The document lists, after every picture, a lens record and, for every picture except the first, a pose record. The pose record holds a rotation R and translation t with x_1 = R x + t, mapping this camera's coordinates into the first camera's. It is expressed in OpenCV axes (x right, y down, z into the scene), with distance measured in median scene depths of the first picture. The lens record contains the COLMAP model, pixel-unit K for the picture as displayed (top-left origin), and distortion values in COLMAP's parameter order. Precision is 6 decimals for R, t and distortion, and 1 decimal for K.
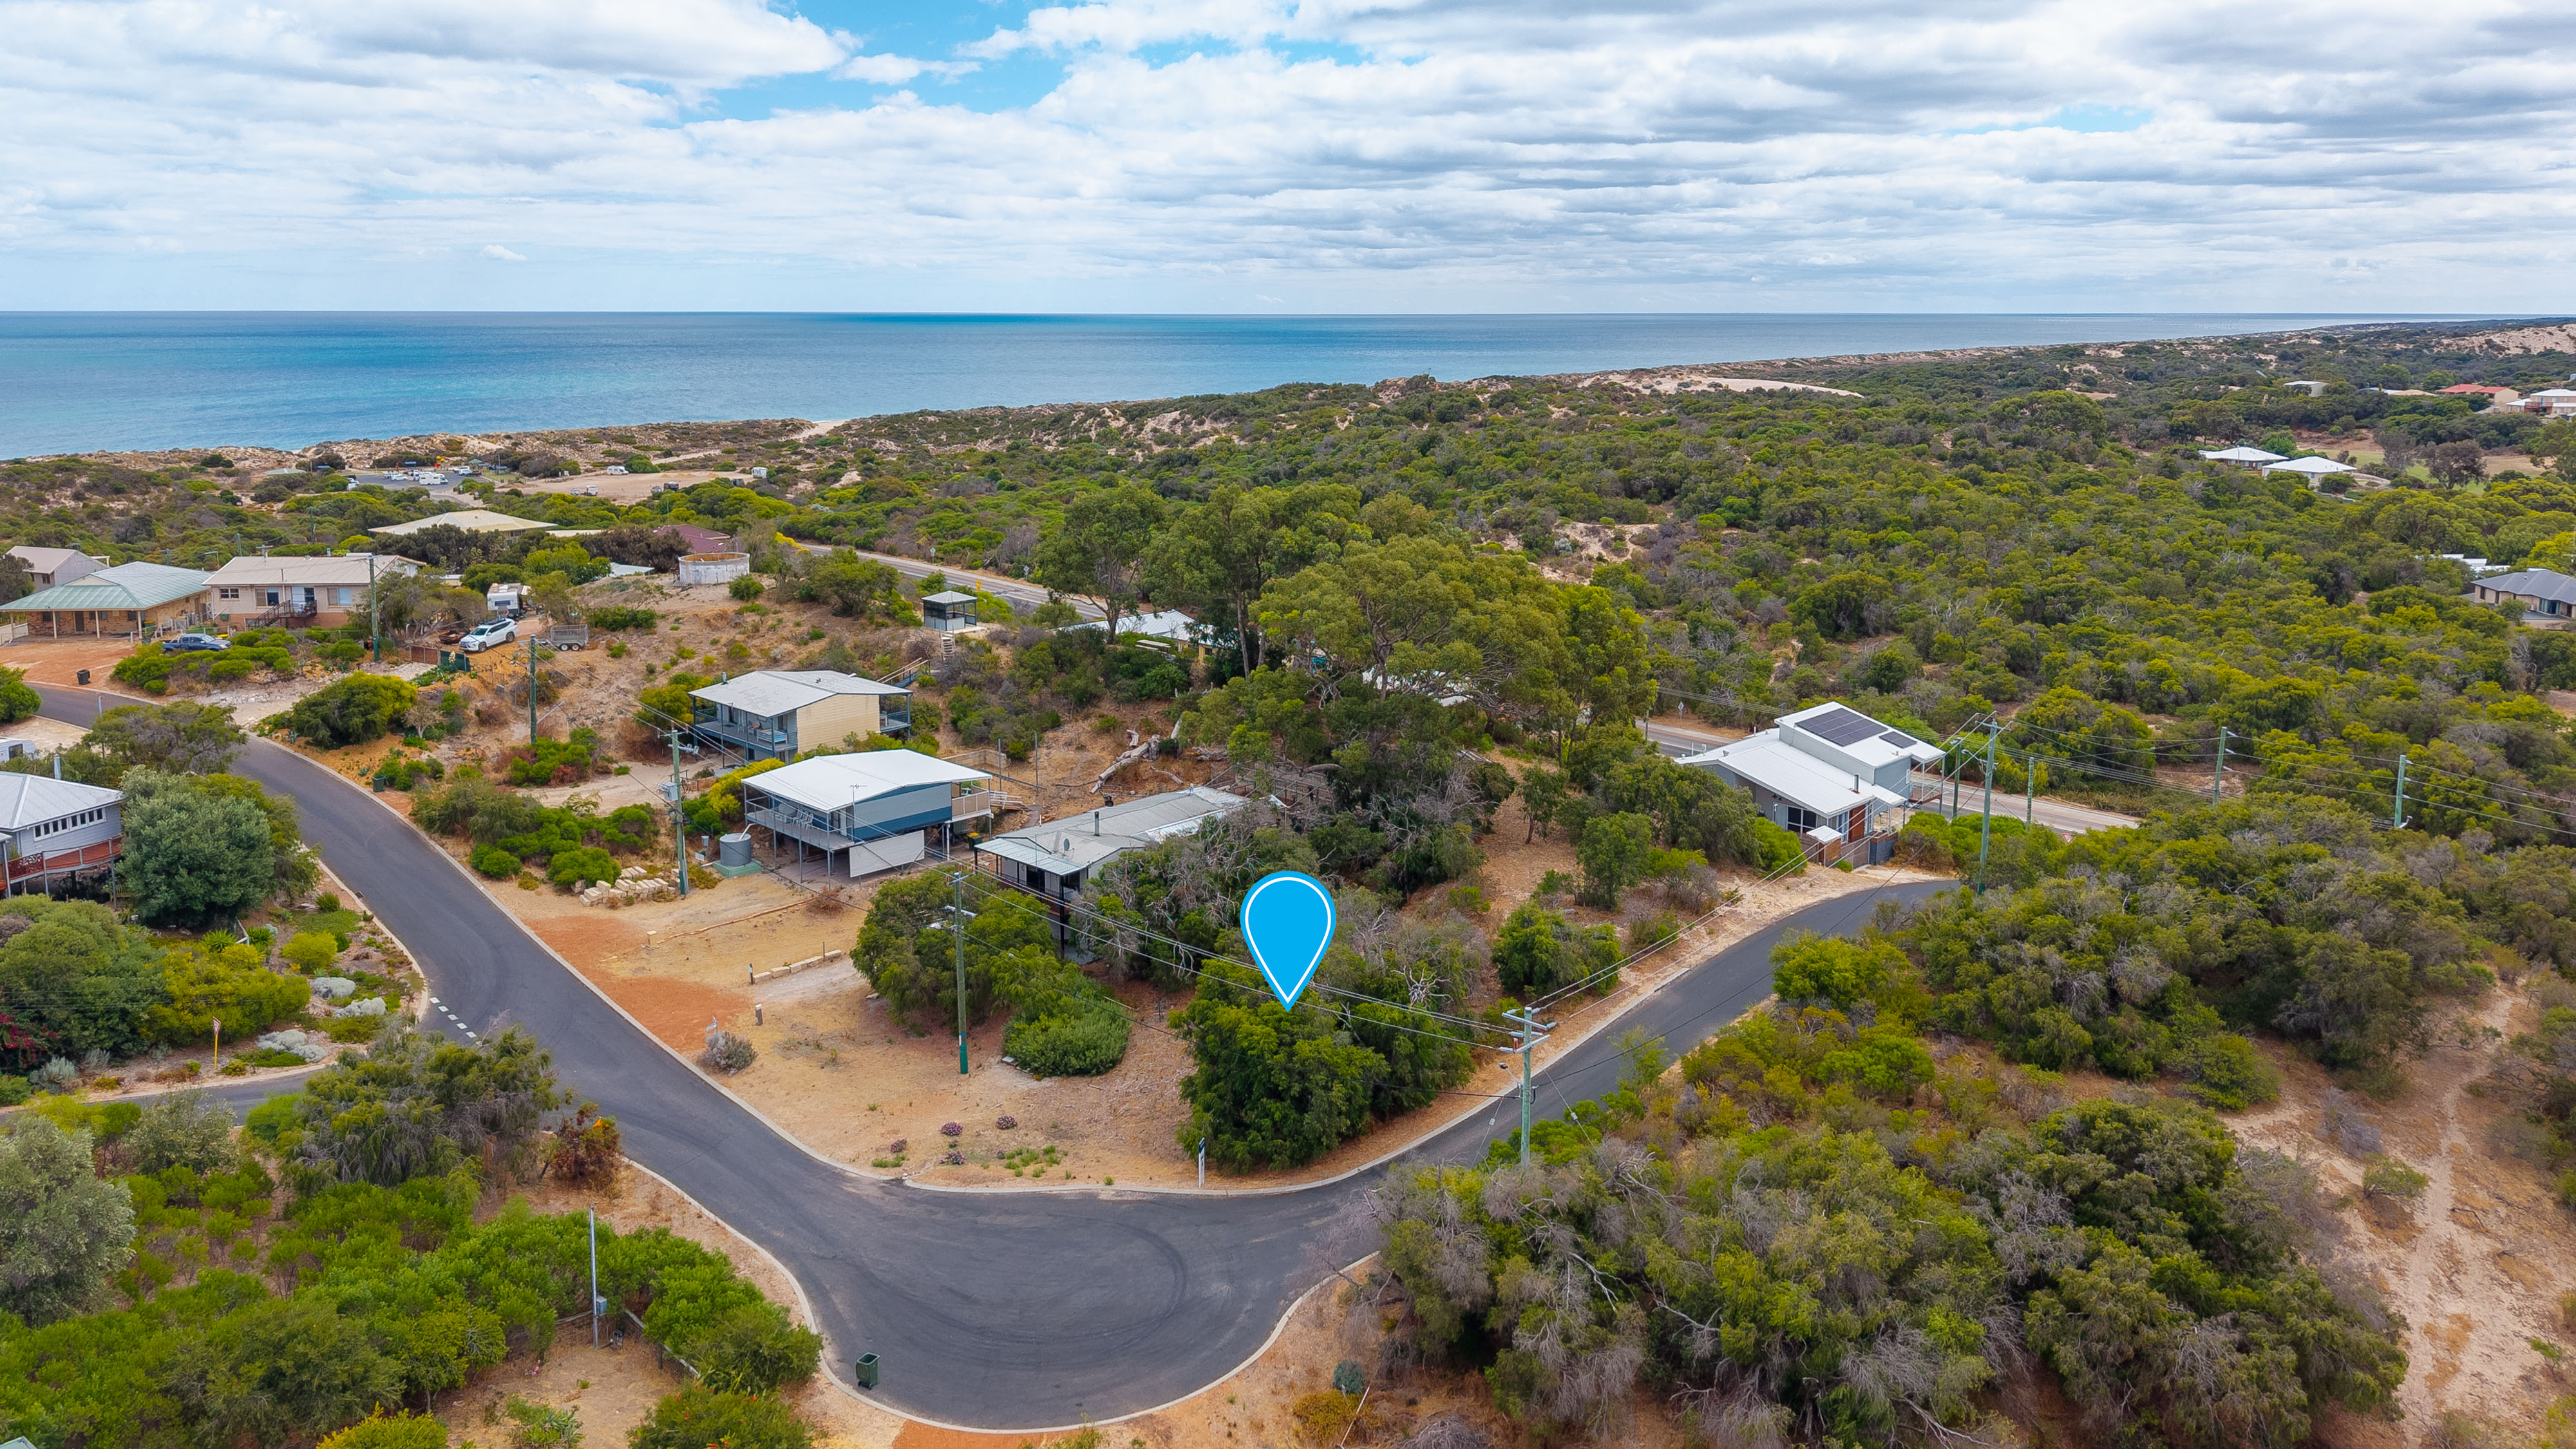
lens RADIAL K [[1808.7, 0, 1245.0], [0, 1808.7, 576.6], [0, 0, 1]] dist [-0.004293, -0.001643]
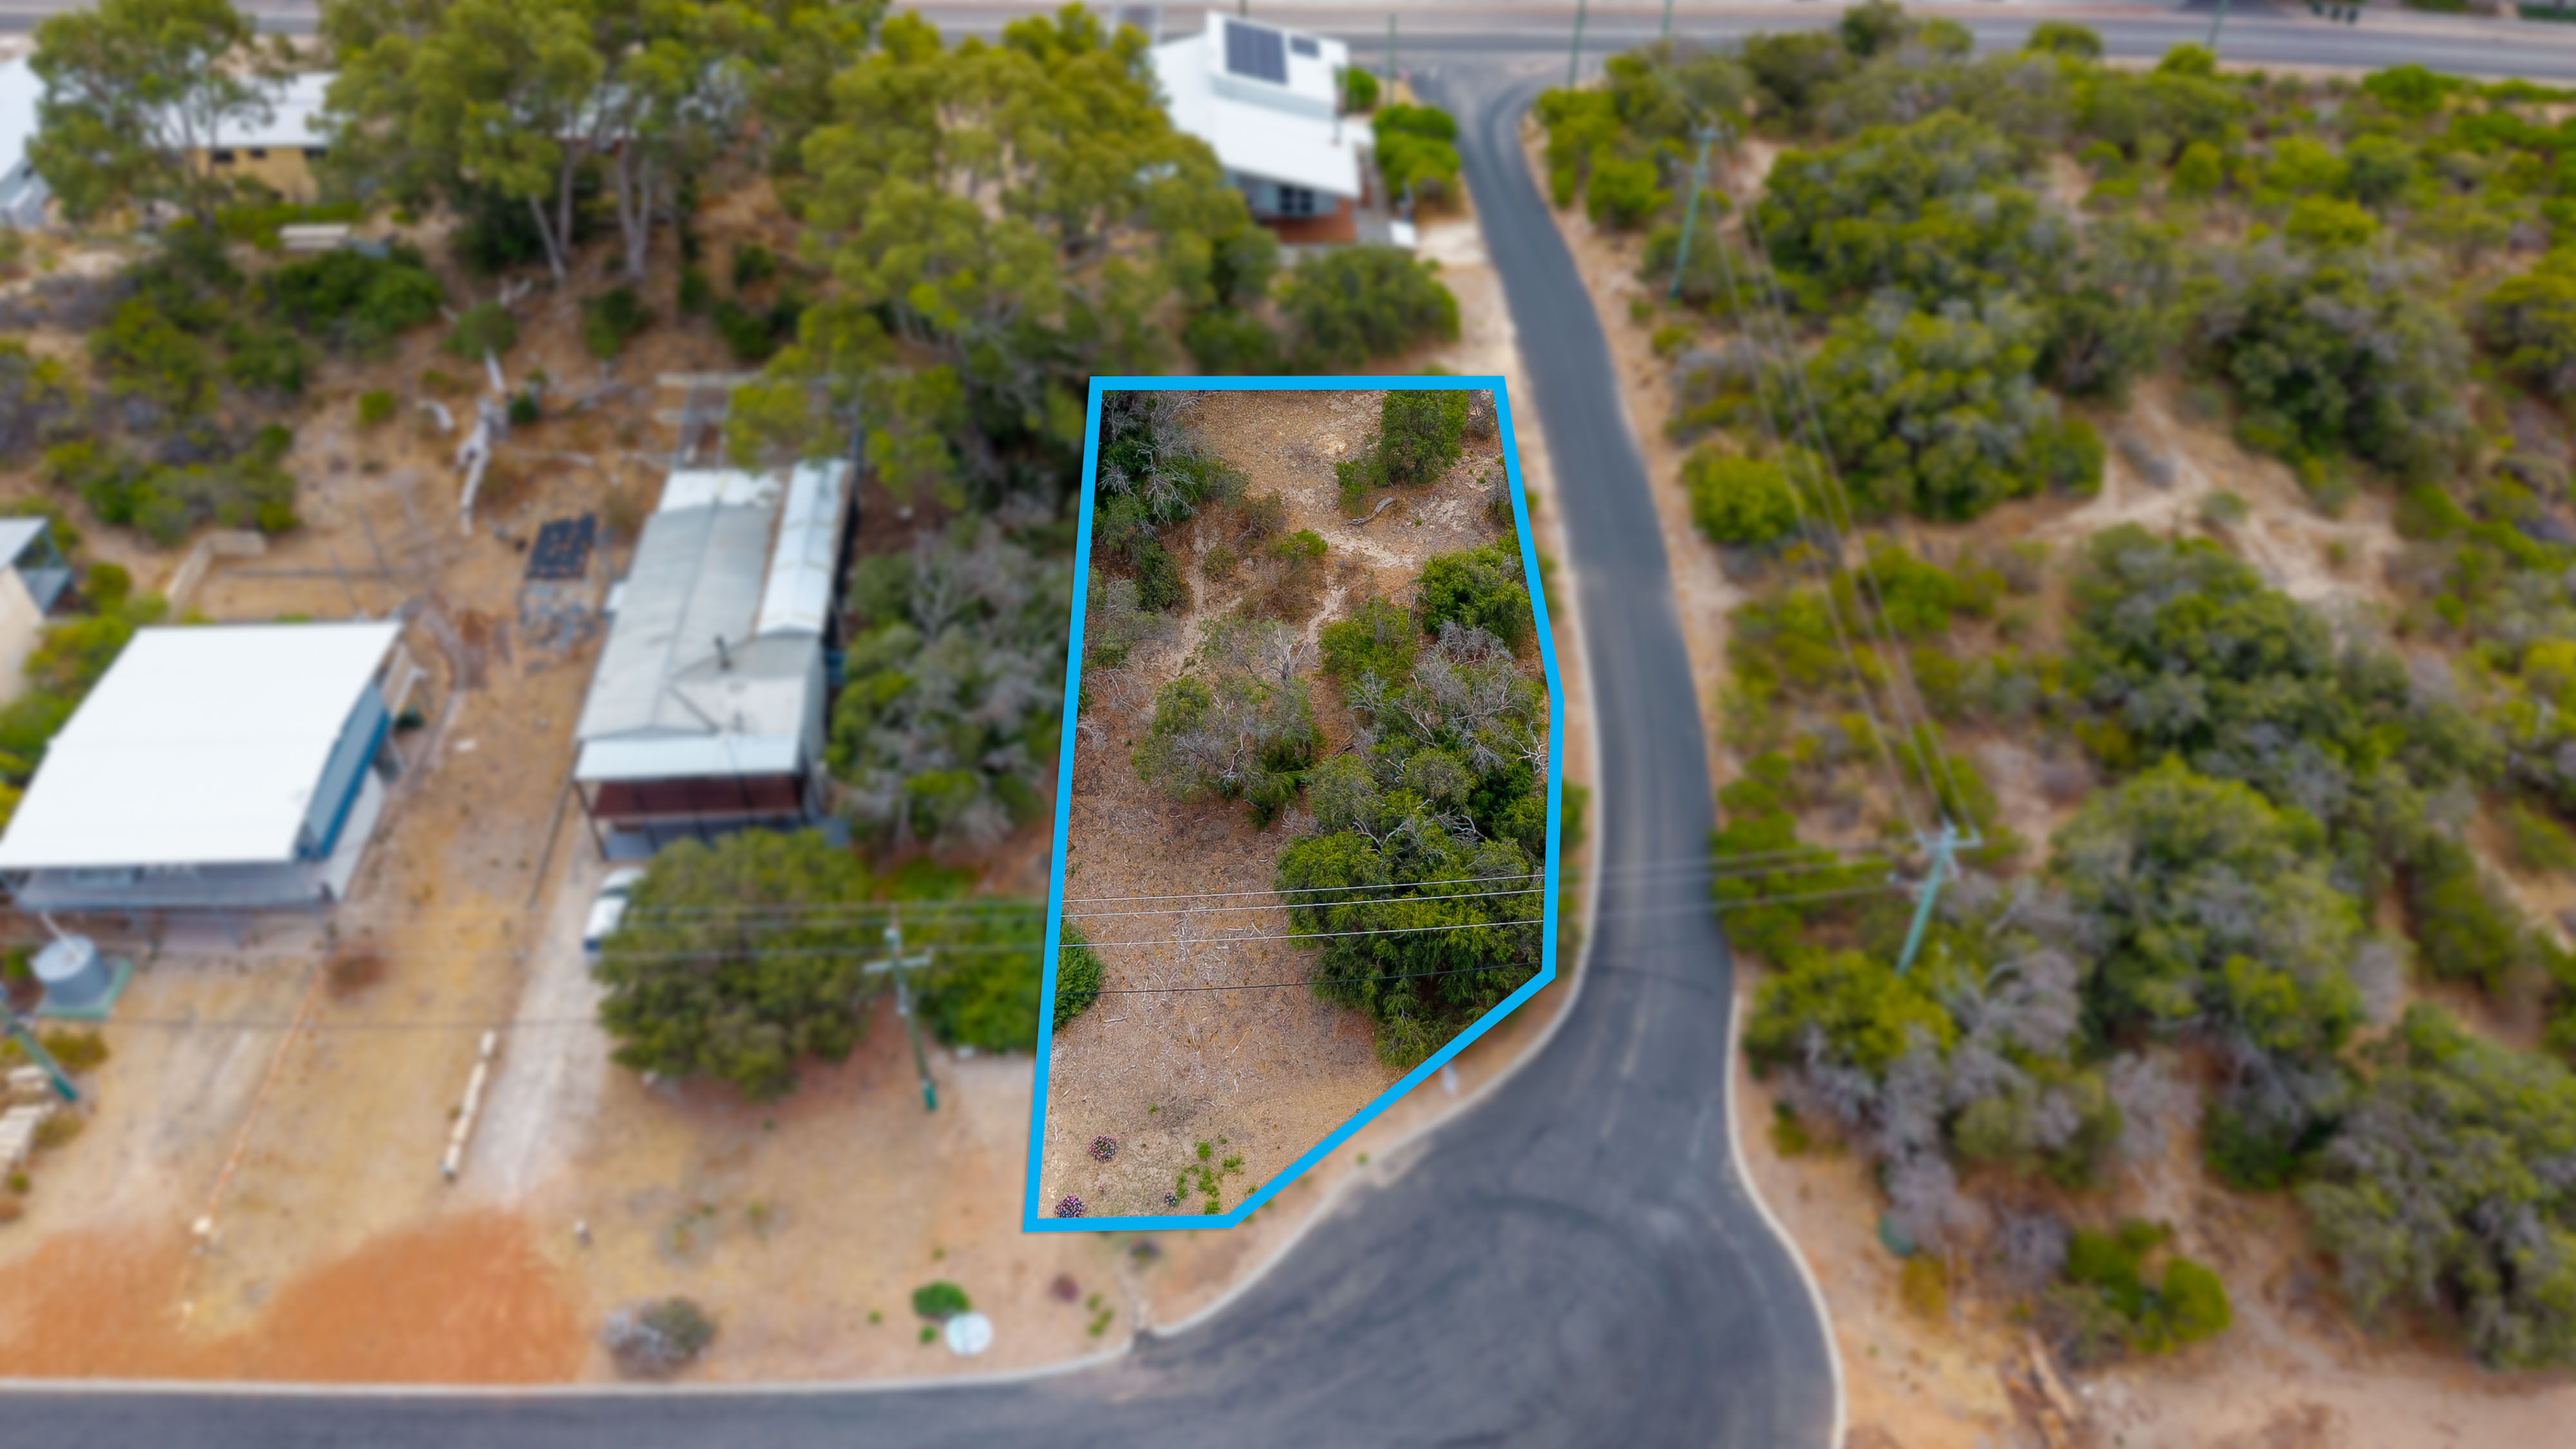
lens RADIAL K [[1849.5, 0, 1285.2], [0, 1849.5, 580.4], [0, 0, 1]] dist [0.004769, -0.003679]
pose [[0.658731, -0.494899, 0.566699, -0.260592], [0.097017, 0.802795, 0.588309, -0.220312], [-0.746097, -0.332558, 0.576840, 0.367523]]
